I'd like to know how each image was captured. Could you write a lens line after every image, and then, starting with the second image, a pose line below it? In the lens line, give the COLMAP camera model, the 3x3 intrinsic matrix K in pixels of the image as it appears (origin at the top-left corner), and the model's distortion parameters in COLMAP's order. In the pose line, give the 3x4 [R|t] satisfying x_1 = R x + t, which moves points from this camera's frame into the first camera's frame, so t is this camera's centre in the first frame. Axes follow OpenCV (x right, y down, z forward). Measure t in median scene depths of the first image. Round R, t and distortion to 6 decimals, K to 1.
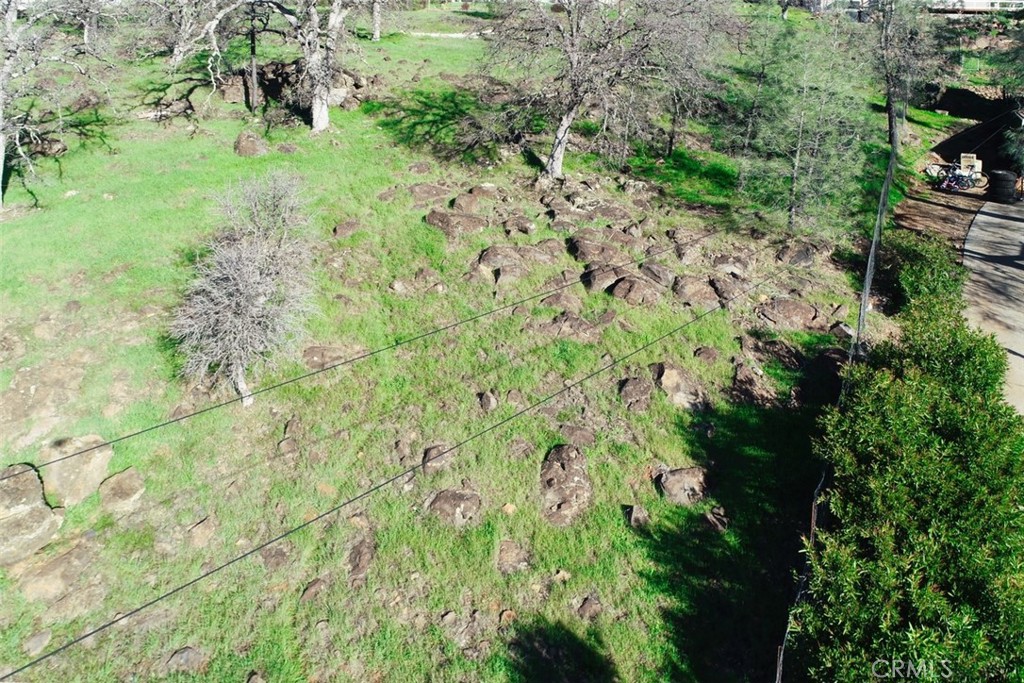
lens RADIAL K [[697.8, 0, 511.3], [0, 697.8, 341.2], [0, 0, 1]] dist [-0.003904, 0.001169]
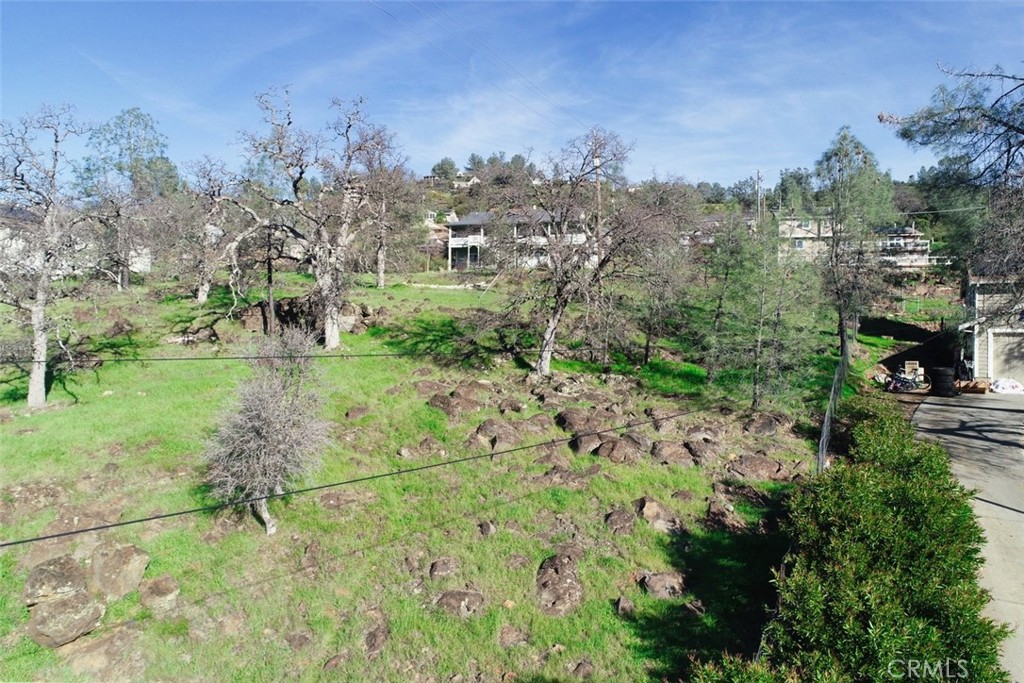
lens RADIAL K [[629.4, 0, 511.1], [0, 629.4, 341.3], [0, 0, 1]] dist [-0.002645, -0.001456]
pose [[0.999676, -0.024003, 0.008519, 0.002664], [0.024025, 0.999708, -0.002525, -0.242029], [-0.008456, 0.002728, 0.999961, -0.005183]]
